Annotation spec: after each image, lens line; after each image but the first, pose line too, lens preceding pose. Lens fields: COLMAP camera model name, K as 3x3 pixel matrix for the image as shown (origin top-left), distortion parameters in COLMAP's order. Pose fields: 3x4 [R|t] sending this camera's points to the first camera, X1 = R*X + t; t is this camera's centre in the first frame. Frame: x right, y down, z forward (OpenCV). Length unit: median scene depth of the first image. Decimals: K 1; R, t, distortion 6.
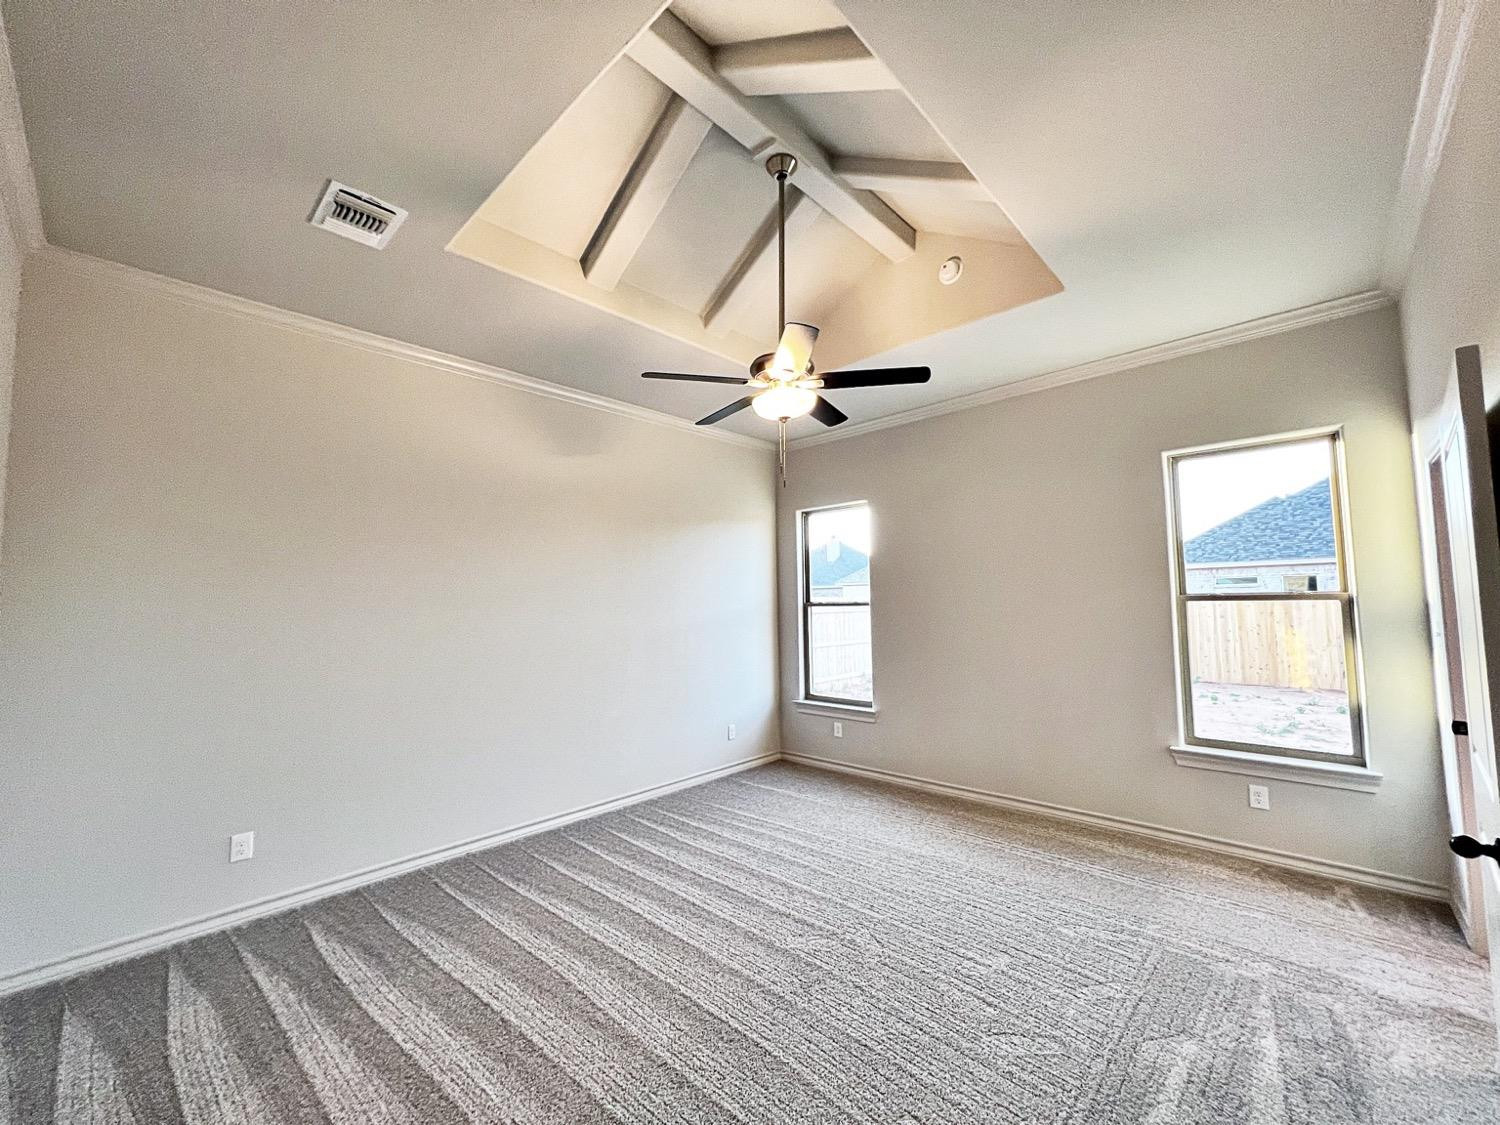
lens RADIAL K [[598.7, 0, 750.0], [0, 598.7, 562.5], [0, 0, 1]] dist [0.000204, 0.000593]
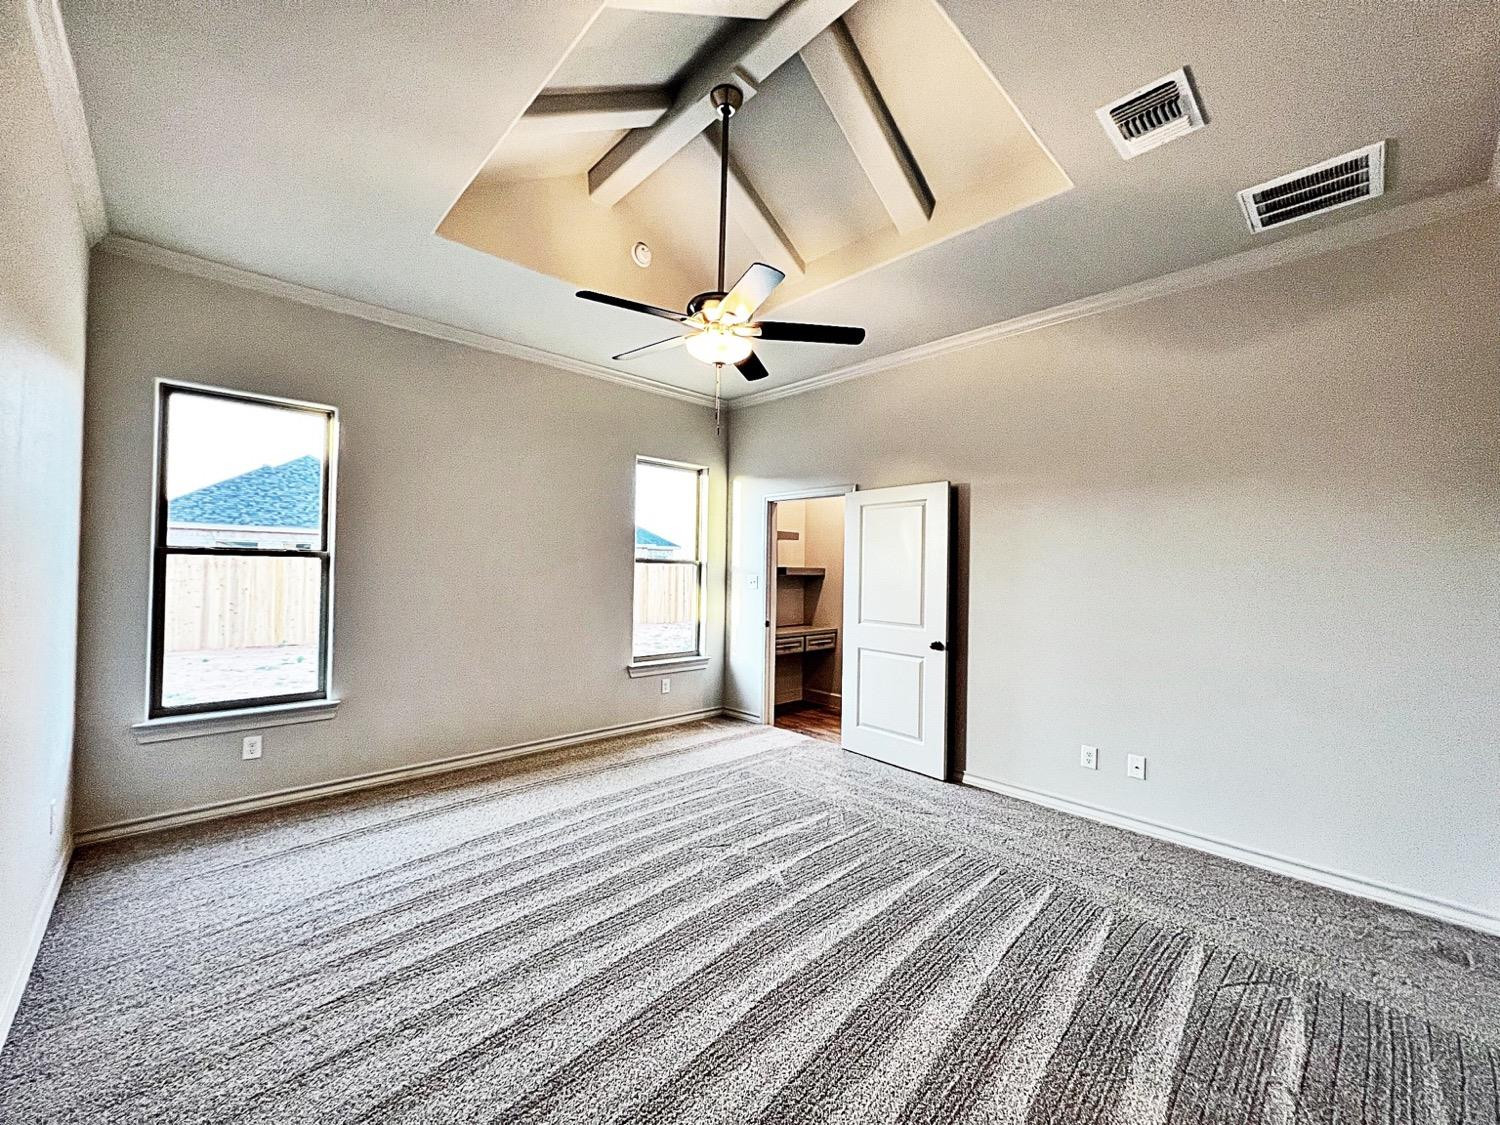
lens RADIAL K [[598.7, 0, 750.0], [0, 598.7, 562.5], [0, 0, 1]] dist [0.000204, 0.000593]
pose [[0.051543, 0.030523, 0.998204, -0.458544], [-0.085287, 0.996016, -0.026053, 0.052714], [-0.995022, -0.083791, 0.053941, 0.442956]]
